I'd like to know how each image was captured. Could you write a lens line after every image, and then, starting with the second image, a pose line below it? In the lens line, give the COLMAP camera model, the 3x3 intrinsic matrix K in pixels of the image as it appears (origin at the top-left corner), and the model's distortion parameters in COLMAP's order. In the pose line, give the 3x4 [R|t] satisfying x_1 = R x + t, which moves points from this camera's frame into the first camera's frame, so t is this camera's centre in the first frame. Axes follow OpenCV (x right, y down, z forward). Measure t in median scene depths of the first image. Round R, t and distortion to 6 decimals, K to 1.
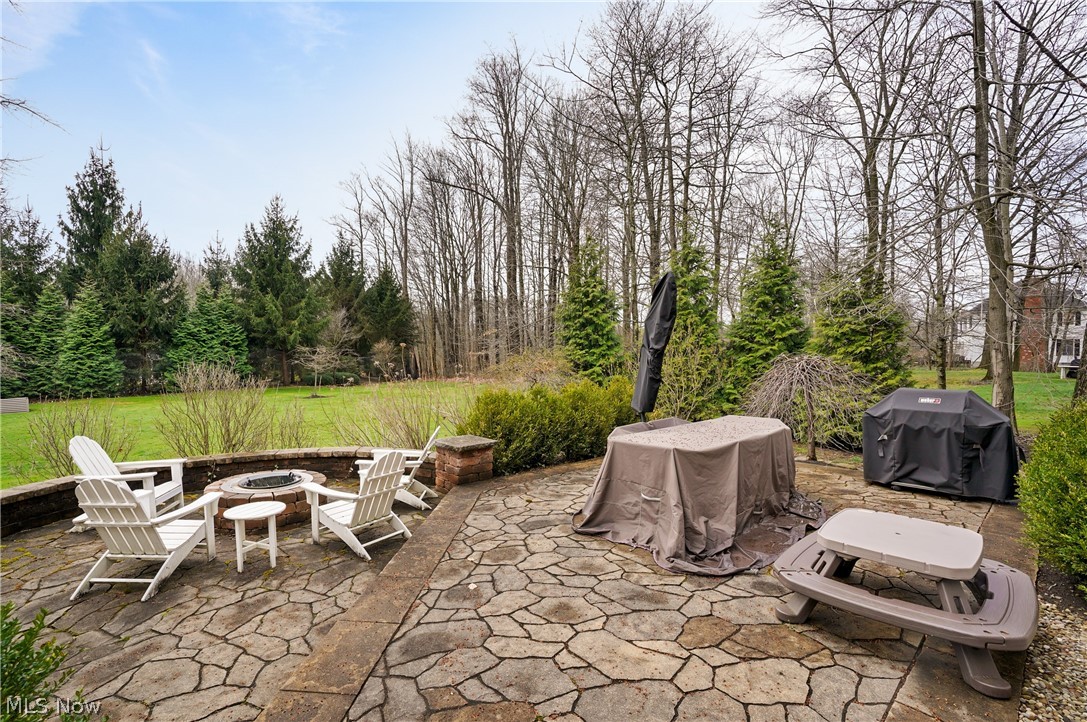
lens RADIAL K [[502.0, 0, 541.4], [0, 502.0, 365.6], [0, 0, 1]] dist [-0.060414, 0.017879]
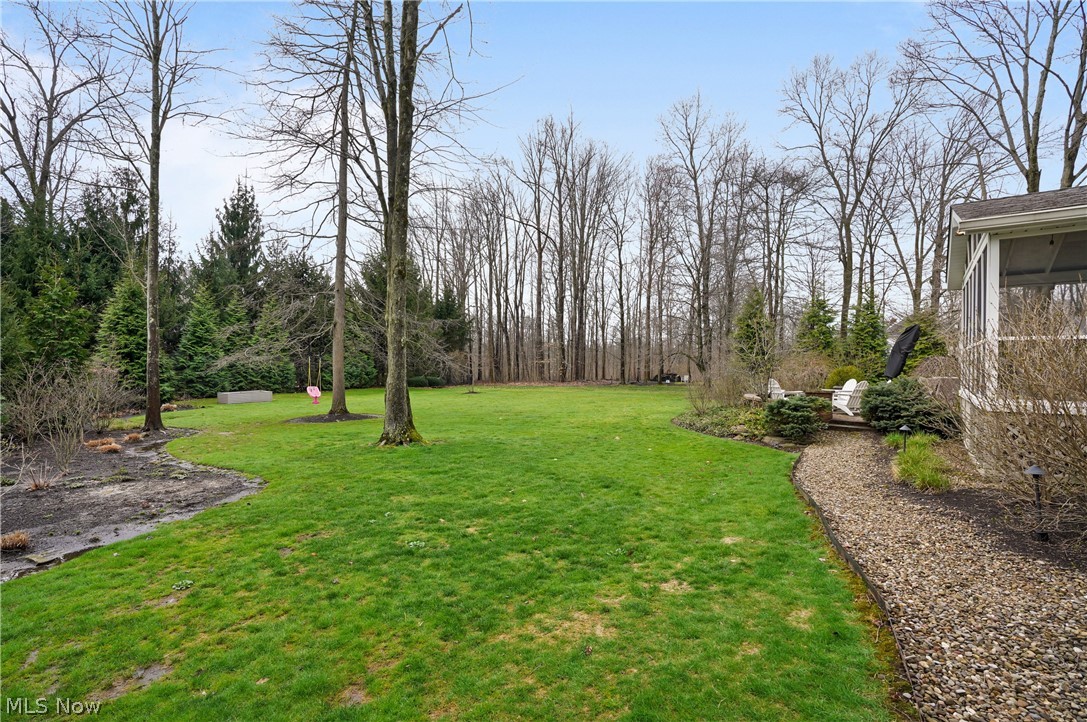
lens RADIAL K [[502.0, 0, 537.4], [0, 502.0, 369.1], [0, 0, 1]] dist [-0.060414, 0.017879]
pose [[0.987466, 0.010996, 0.157446, -0.477266], [-0.007635, 0.999730, -0.021936, 0.028944], [-0.157645, 0.020459, 0.987284, -0.286840]]
